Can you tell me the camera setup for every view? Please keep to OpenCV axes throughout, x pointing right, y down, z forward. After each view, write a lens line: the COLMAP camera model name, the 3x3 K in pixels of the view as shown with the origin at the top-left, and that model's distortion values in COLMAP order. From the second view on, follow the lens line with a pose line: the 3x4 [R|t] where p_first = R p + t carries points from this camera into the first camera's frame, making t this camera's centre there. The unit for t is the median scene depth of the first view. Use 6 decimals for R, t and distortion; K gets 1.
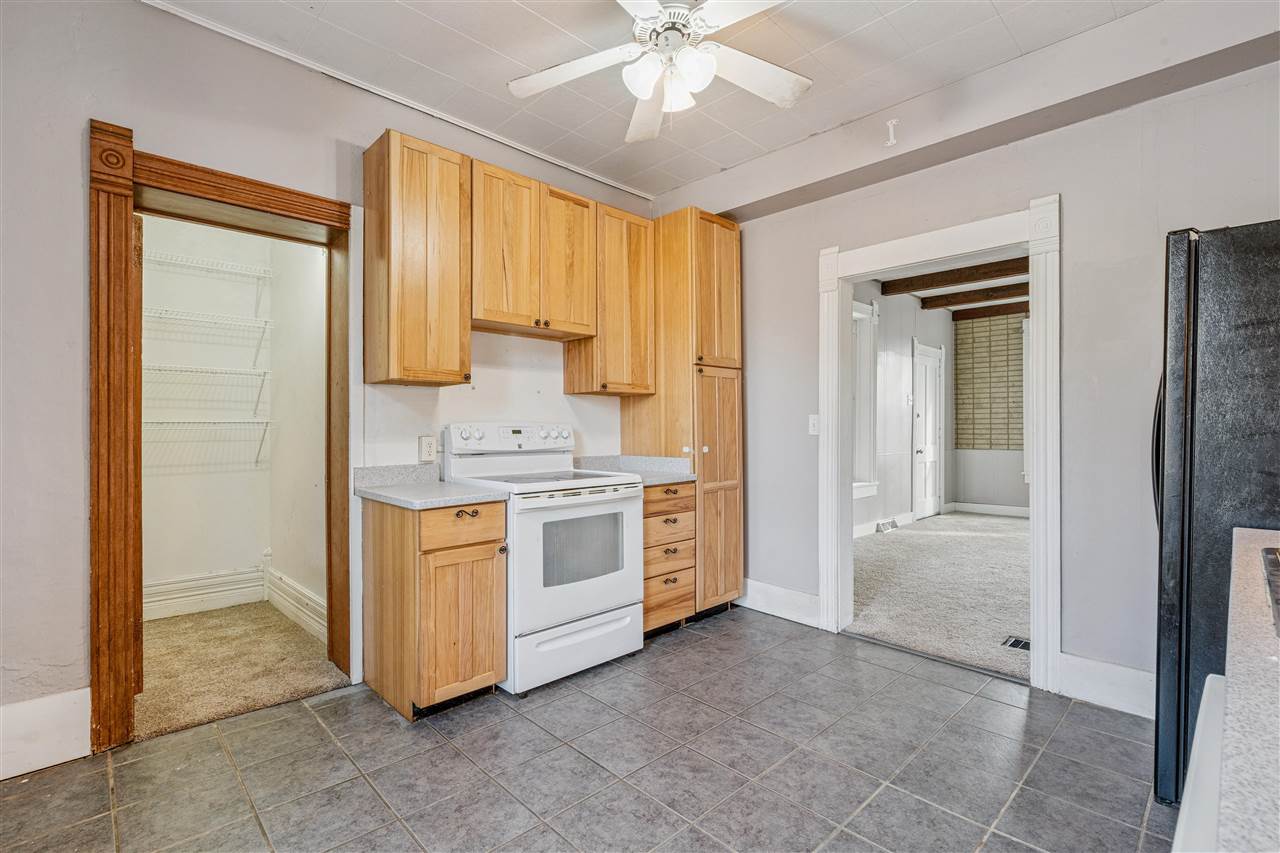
lens RADIAL K [[587.8, 0, 647.5], [0, 587.8, 432.1], [0, 0, 1]] dist [0.001843, 0.000169]
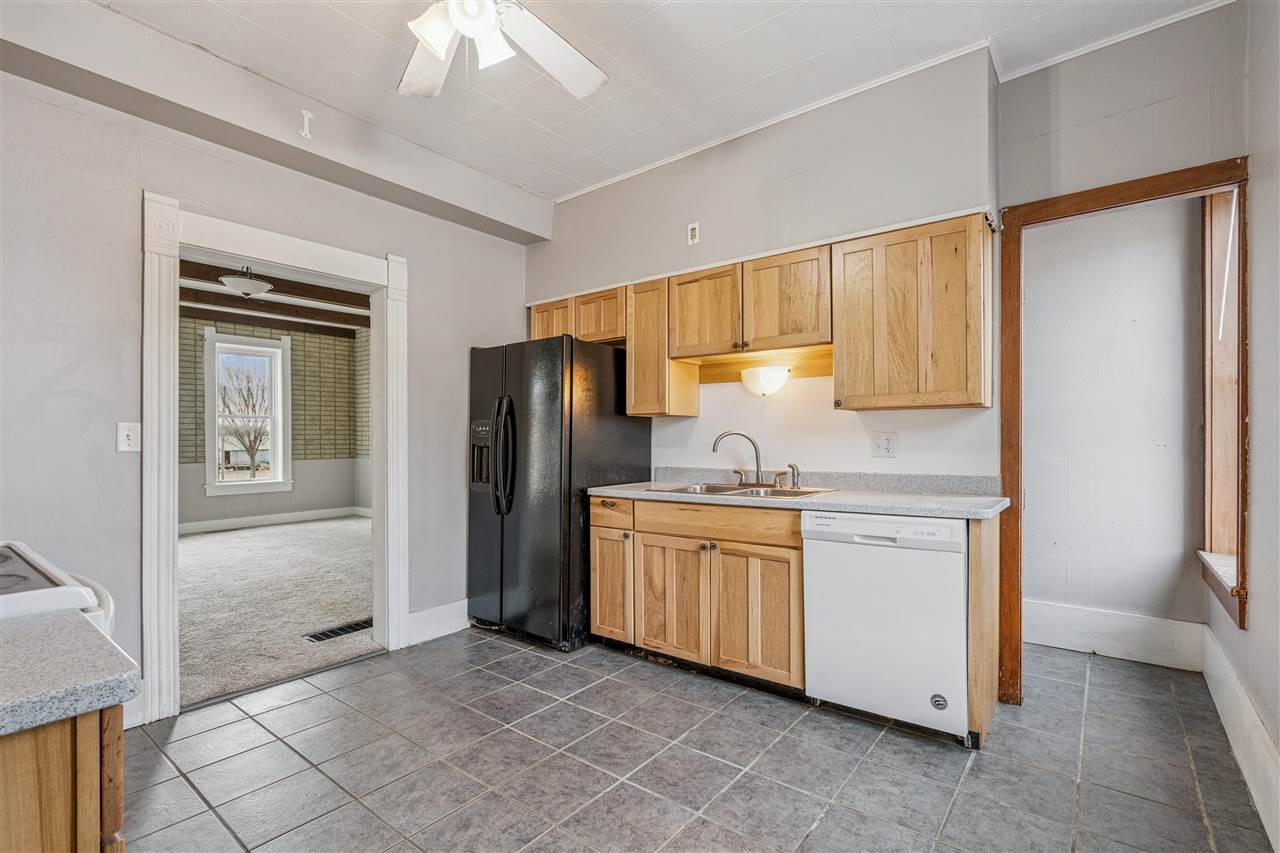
lens RADIAL K [[587.8, 0, 642.7], [0, 587.8, 437.1], [0, 0, 1]] dist [0.001843, 0.000169]
pose [[-0.139757, 0.007870, 0.990155, -0.709374], [0.007634, 0.999947, -0.006870, 0.000485], [-0.990156, 0.006599, -0.139810, 0.731119]]
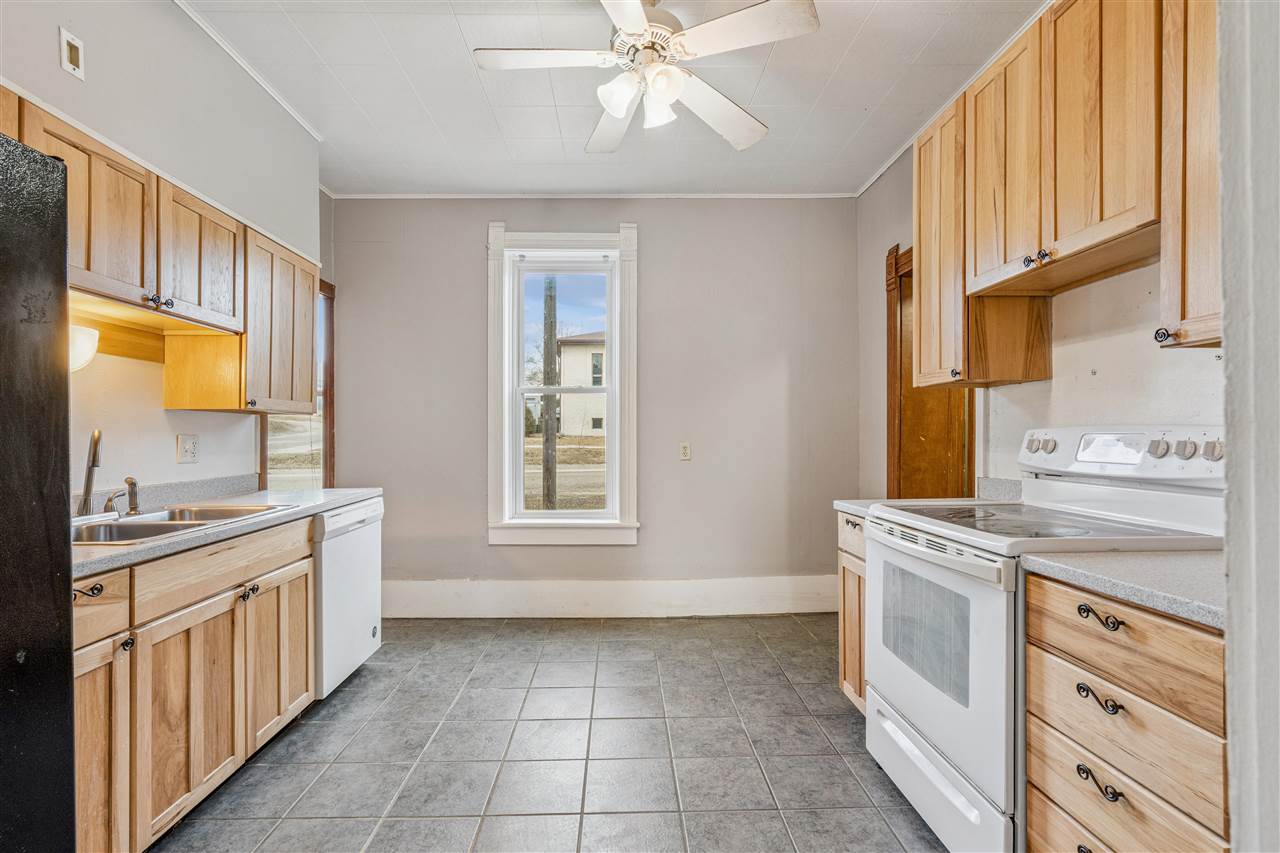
lens RADIAL K [[587.8, 0, 633.3], [0, 587.8, 430.0], [0, 0, 1]] dist [0.001843, 0.000169]
pose [[-0.679748, -0.003273, -0.733438, 0.677701], [0.001476, 0.999982, -0.005831, -0.015029], [0.733444, -0.005046, -0.679731, 1.412948]]
